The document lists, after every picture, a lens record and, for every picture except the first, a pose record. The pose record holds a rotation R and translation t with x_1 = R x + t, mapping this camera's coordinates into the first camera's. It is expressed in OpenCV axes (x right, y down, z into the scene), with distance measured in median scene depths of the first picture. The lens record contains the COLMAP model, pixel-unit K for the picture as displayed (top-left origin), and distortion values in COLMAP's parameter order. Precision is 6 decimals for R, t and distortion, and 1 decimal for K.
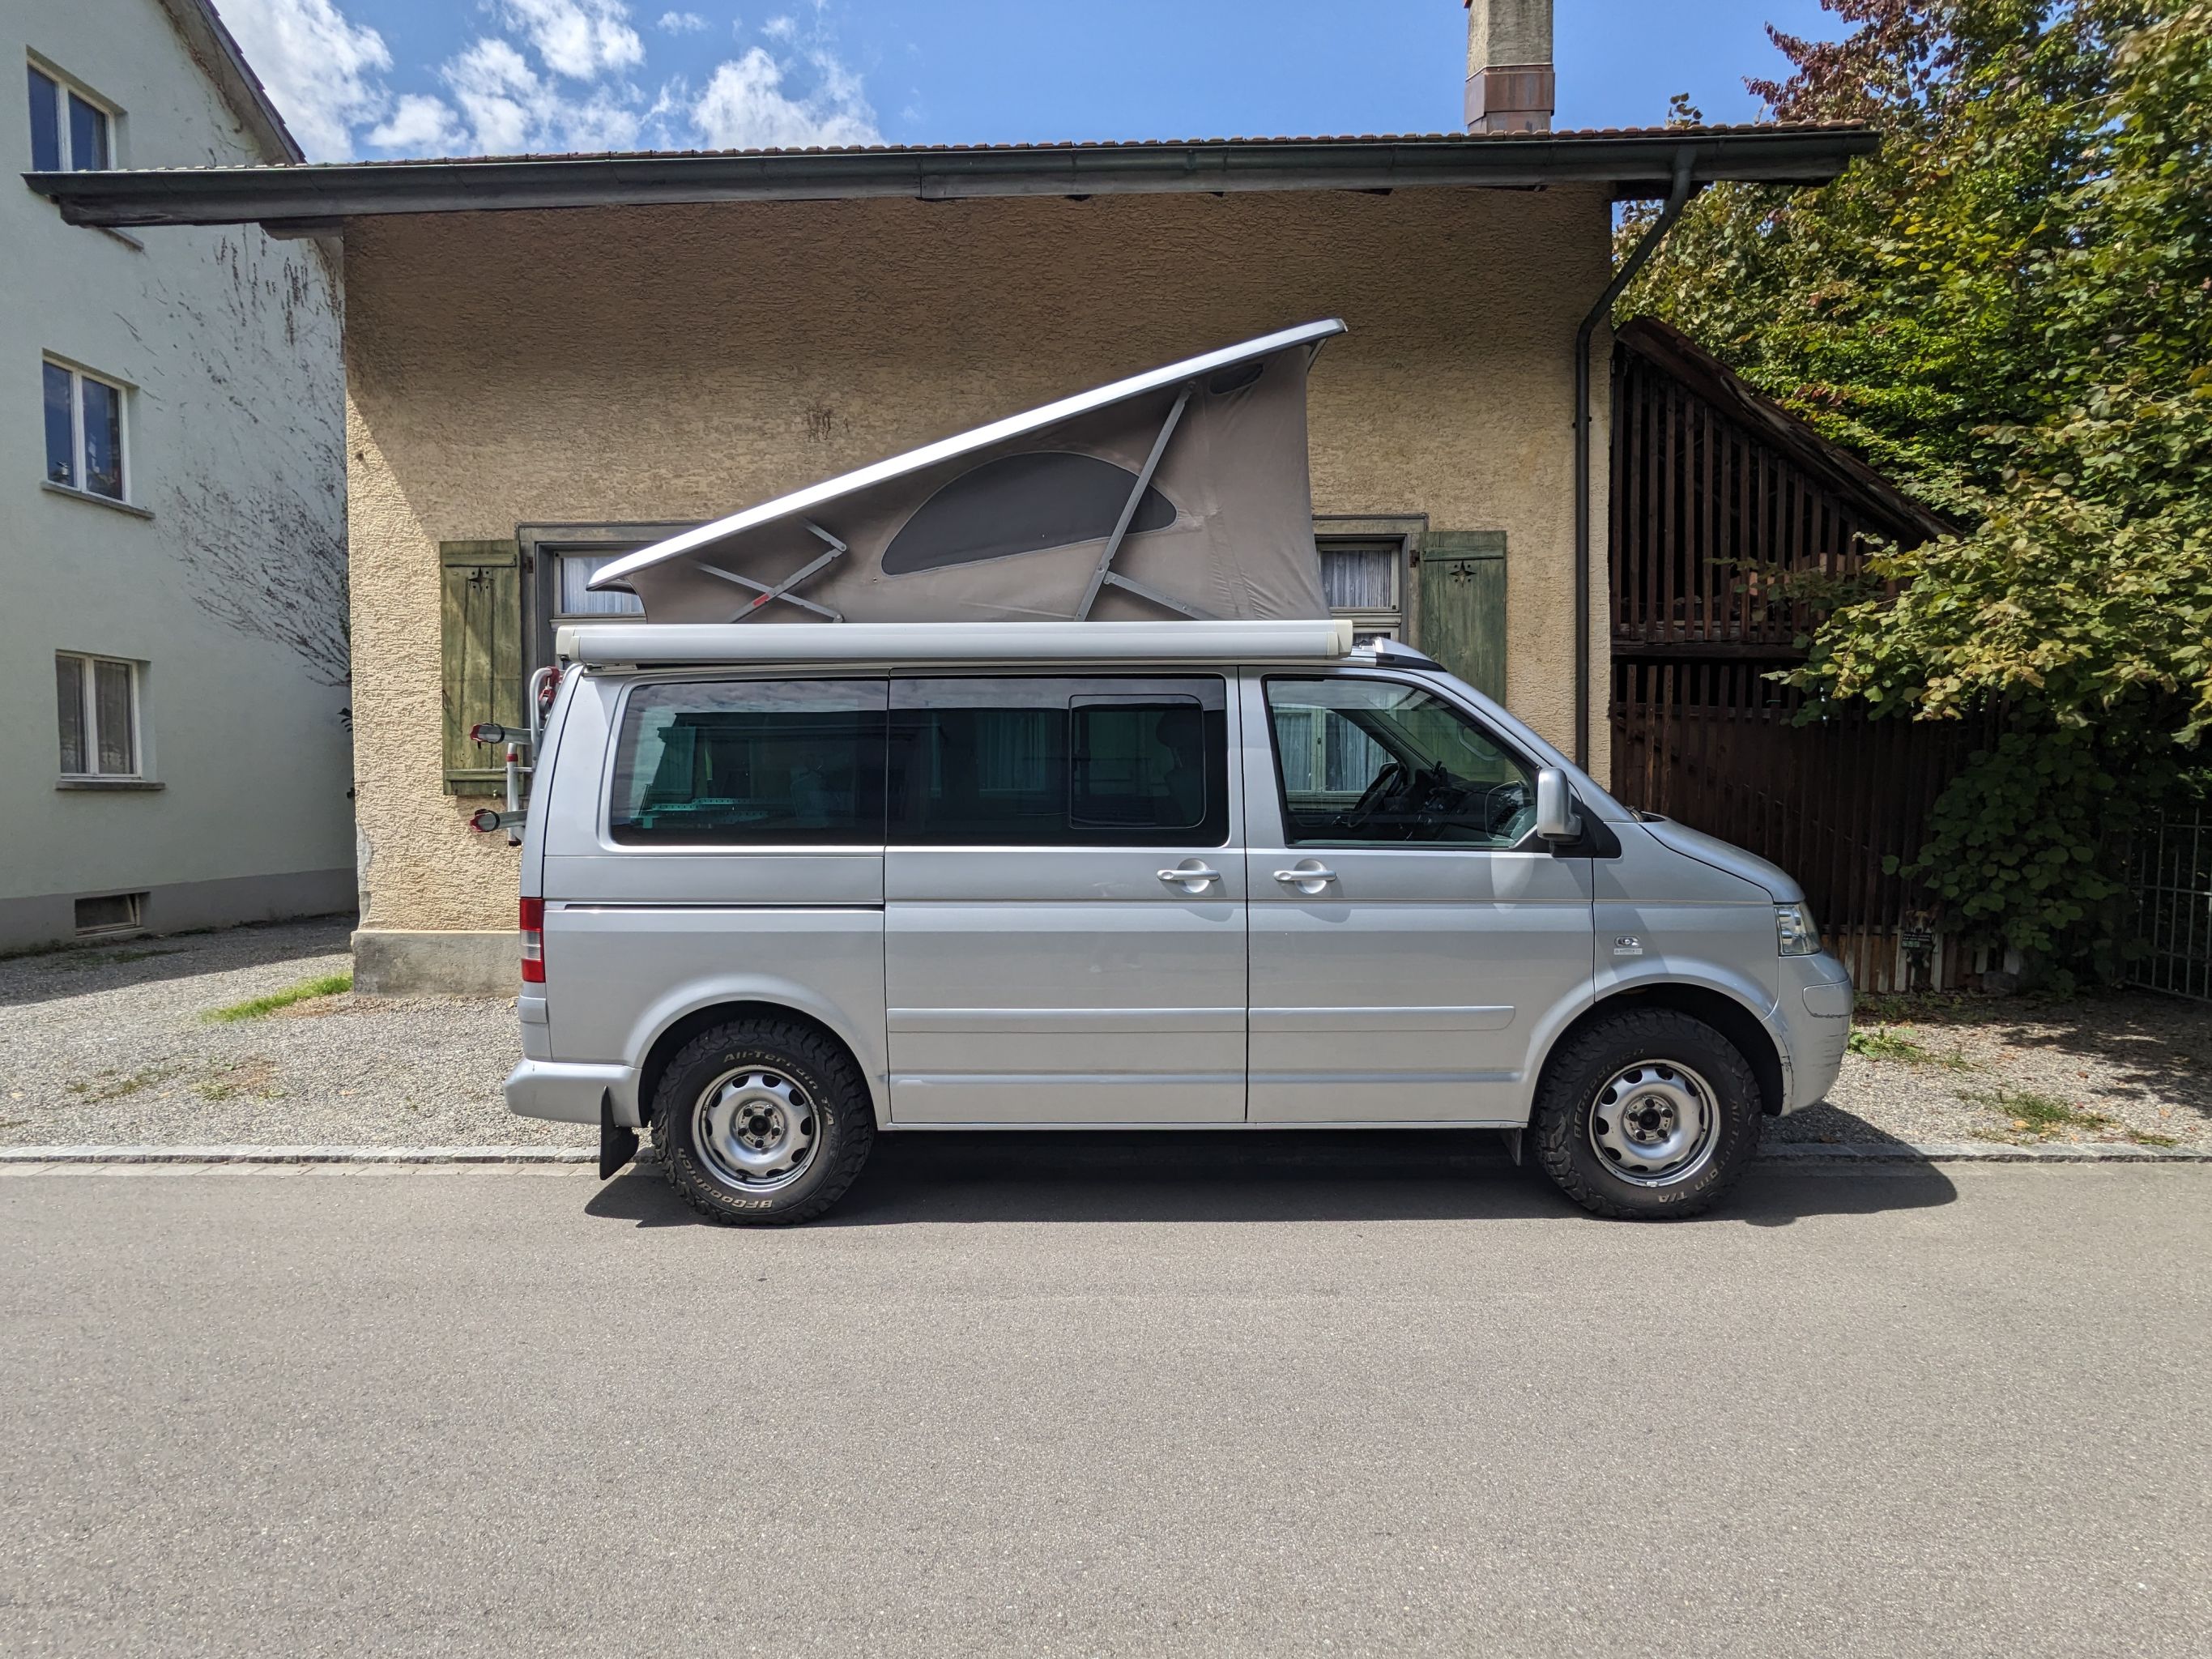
lens RADIAL K [[1074.4, 0, 1101.7], [0, 1074.4, 834.3], [0, 0, 1]] dist [-0.003264, 0.001930]
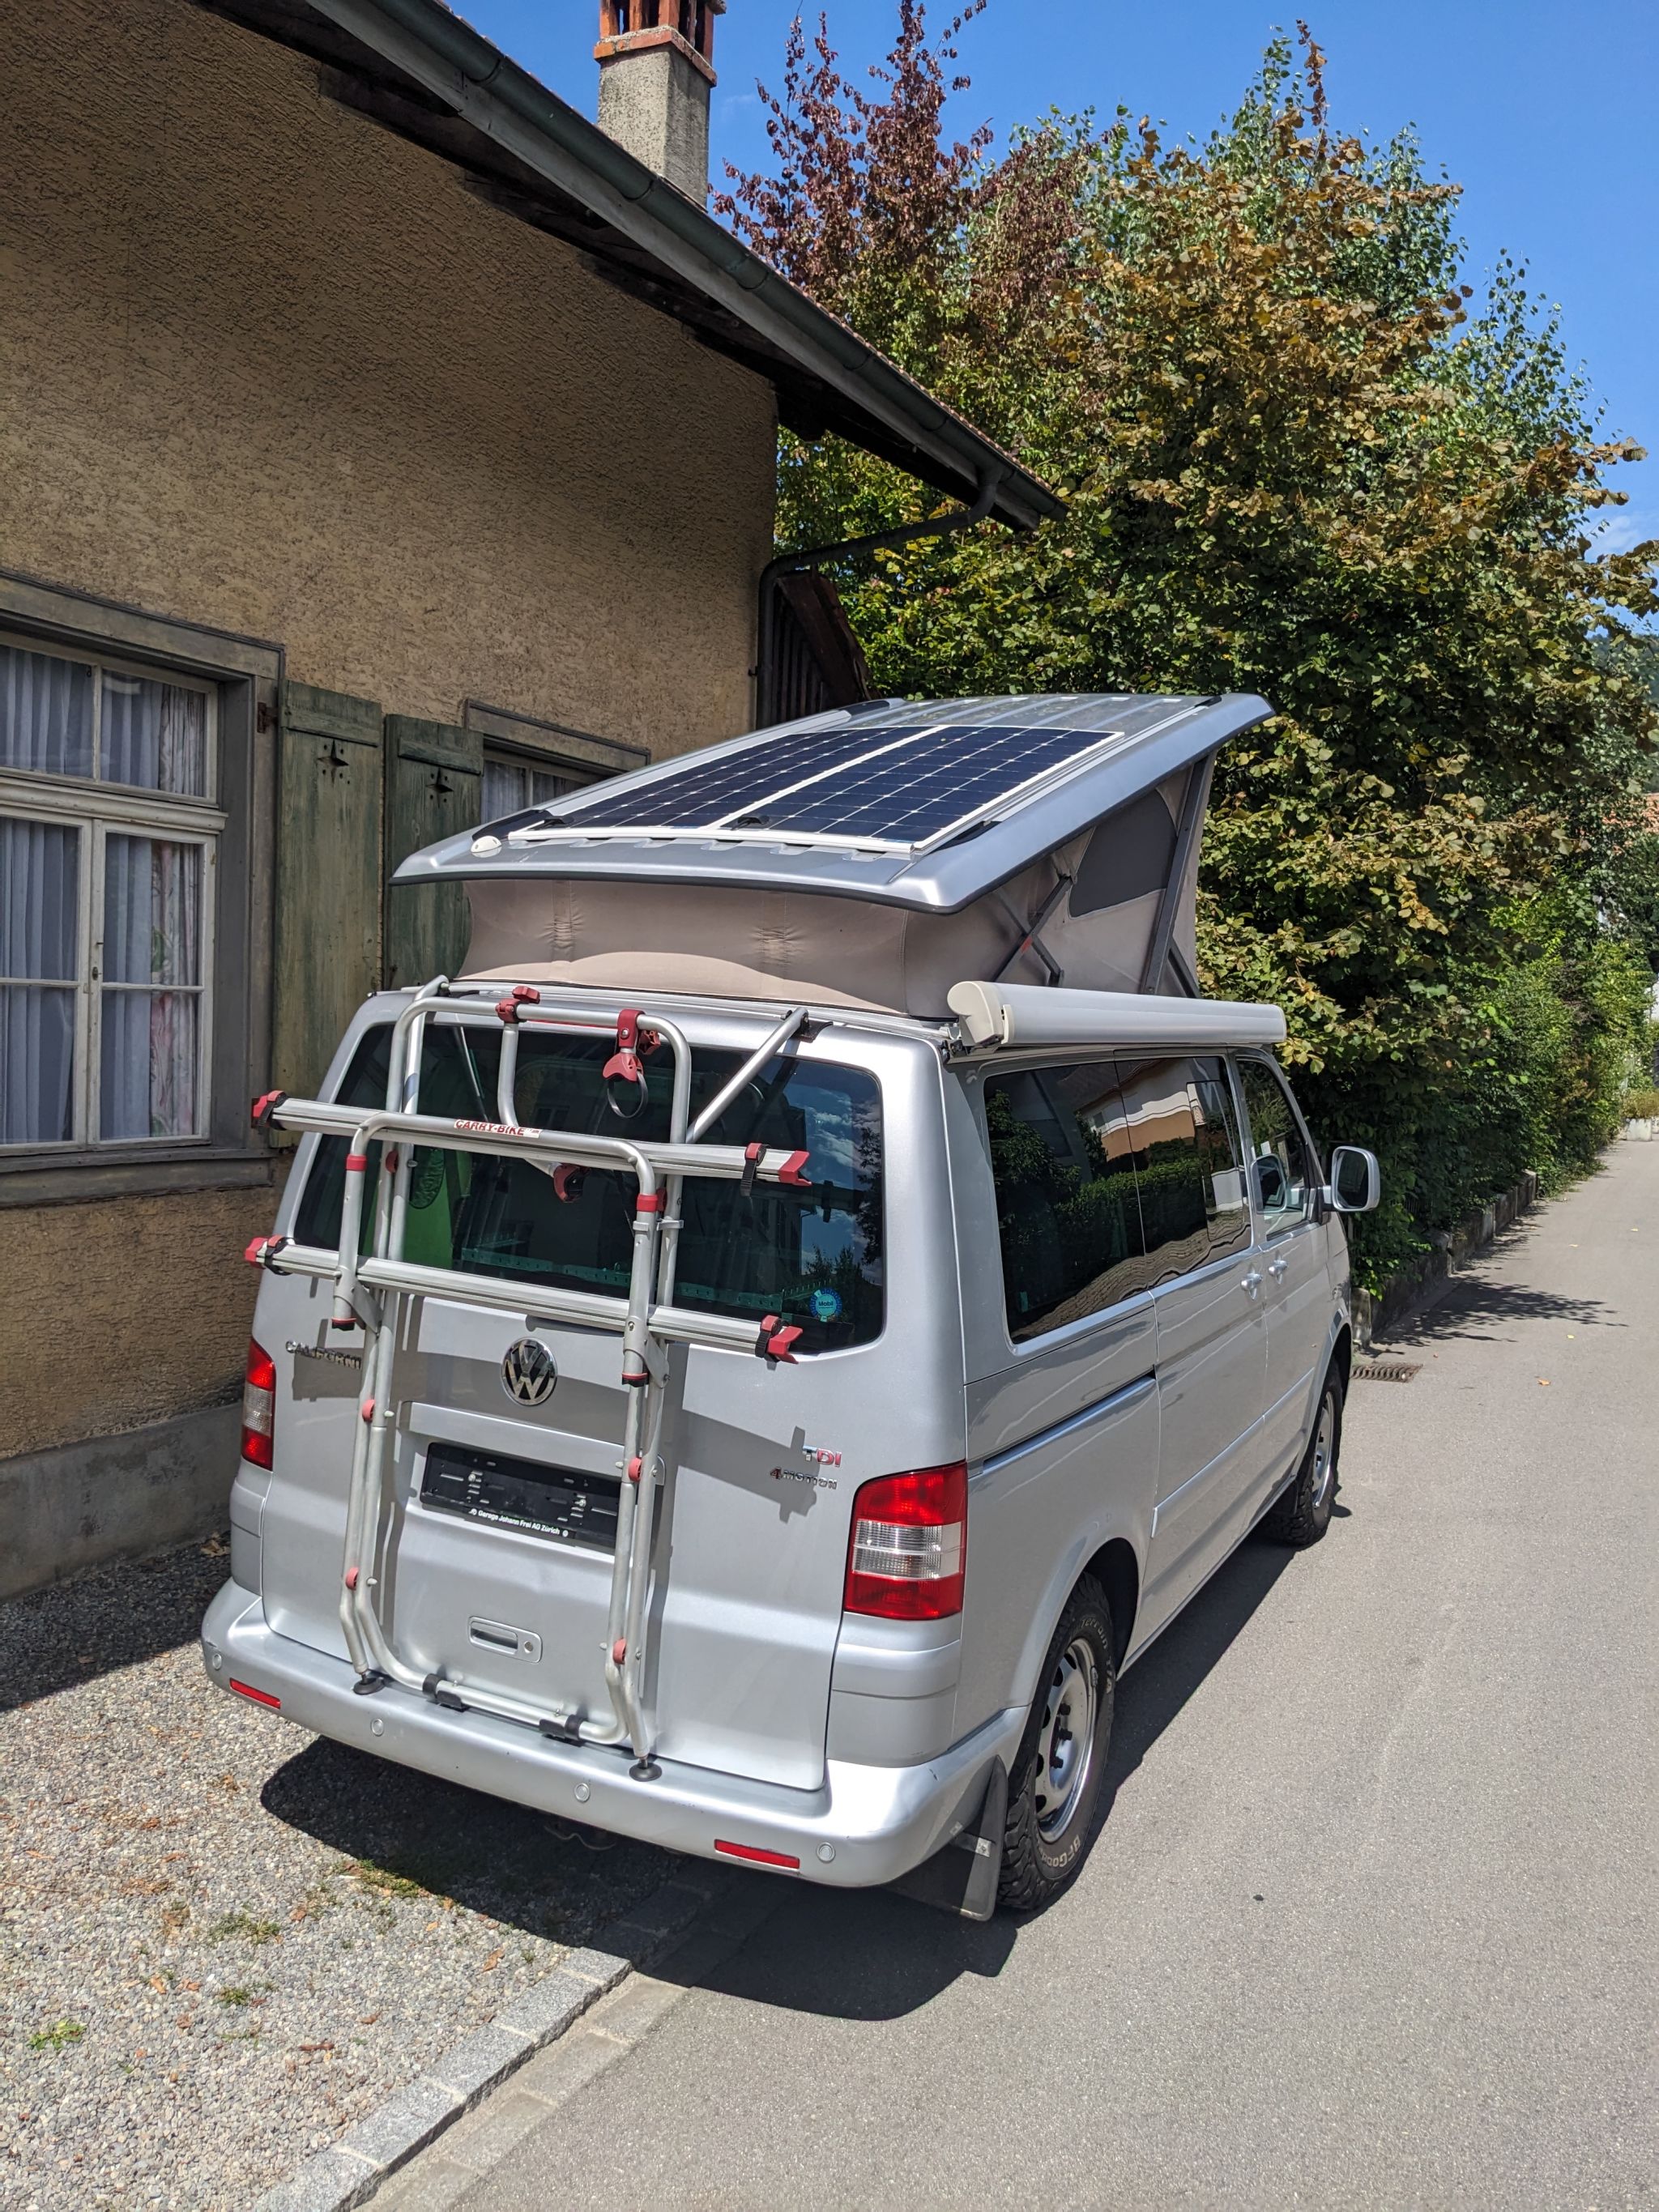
lens RADIAL K [[1730.2, 0, 820.3], [0, 1730.2, 1097.1], [0, 0, 1]] dist [-0.033316, -0.010313]
pose [[0.434895, -0.022263, 0.900206, -0.737114], [0.003888, 0.999731, 0.022846, -0.084340], [-0.900473, -0.006436, 0.434865, 0.369493]]
